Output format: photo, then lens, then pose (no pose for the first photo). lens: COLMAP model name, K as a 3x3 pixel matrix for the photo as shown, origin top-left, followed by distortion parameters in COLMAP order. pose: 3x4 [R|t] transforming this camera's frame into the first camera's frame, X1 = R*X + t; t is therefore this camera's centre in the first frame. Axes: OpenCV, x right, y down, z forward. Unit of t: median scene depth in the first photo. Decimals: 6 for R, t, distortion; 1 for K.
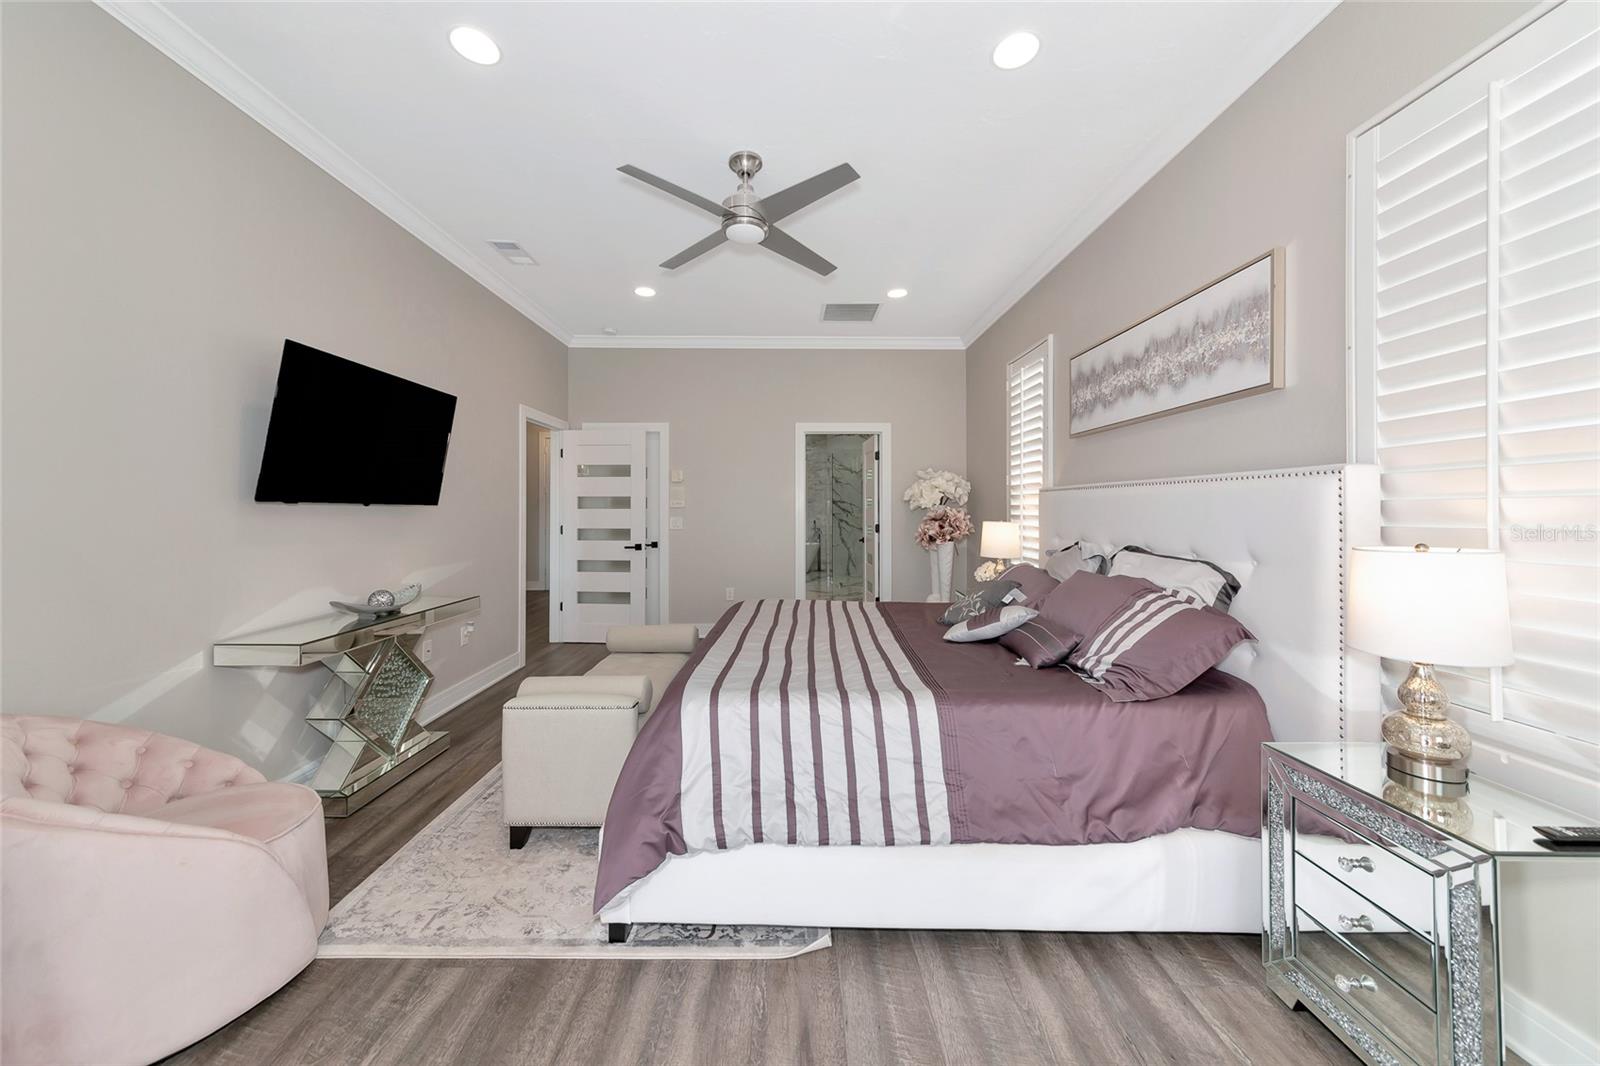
lens RADIAL K [[579.7, 0, 805.7], [0, 579.7, 501.0], [0, 0, 1]] dist [-0.000261, -0.000008]
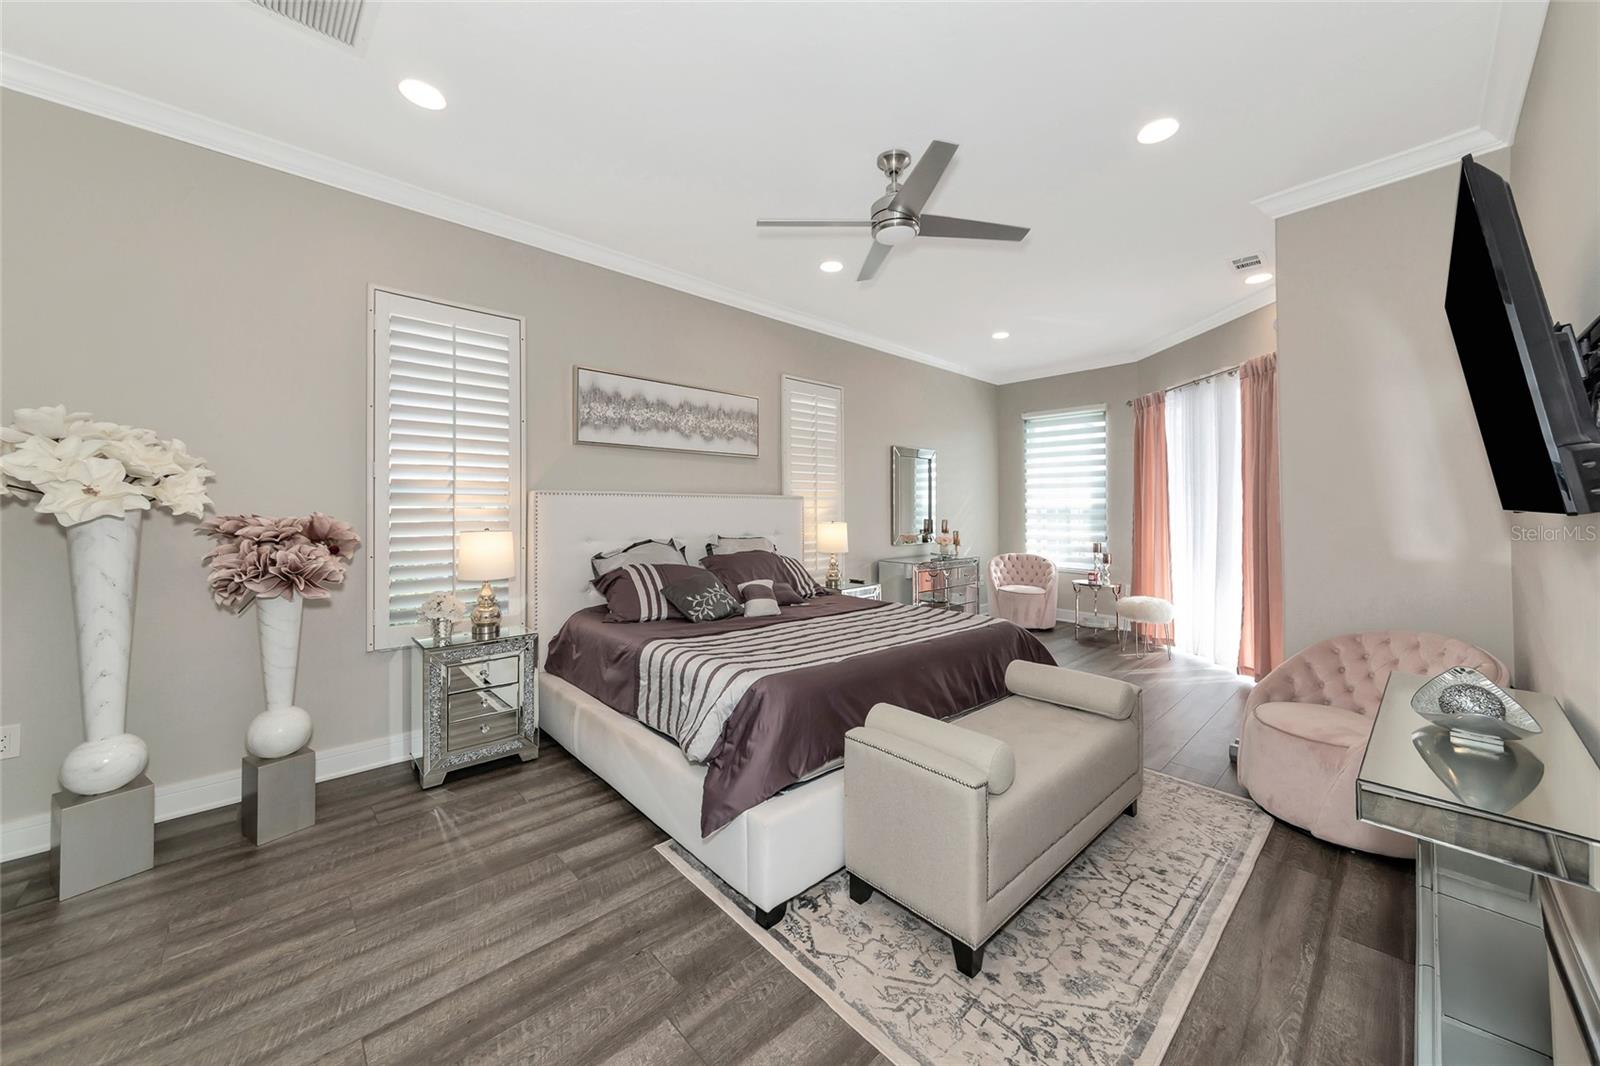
lens RADIAL K [[579.7, 0, 802.8], [0, 579.7, 517.3], [0, 0, 1]] dist [-0.000261, -0.000008]
pose [[-0.676043, -0.002682, 0.736858, -0.775152], [-0.005221, 0.999986, -0.001151, 0.026540], [-0.736844, -0.004625, -0.676047, 1.922585]]
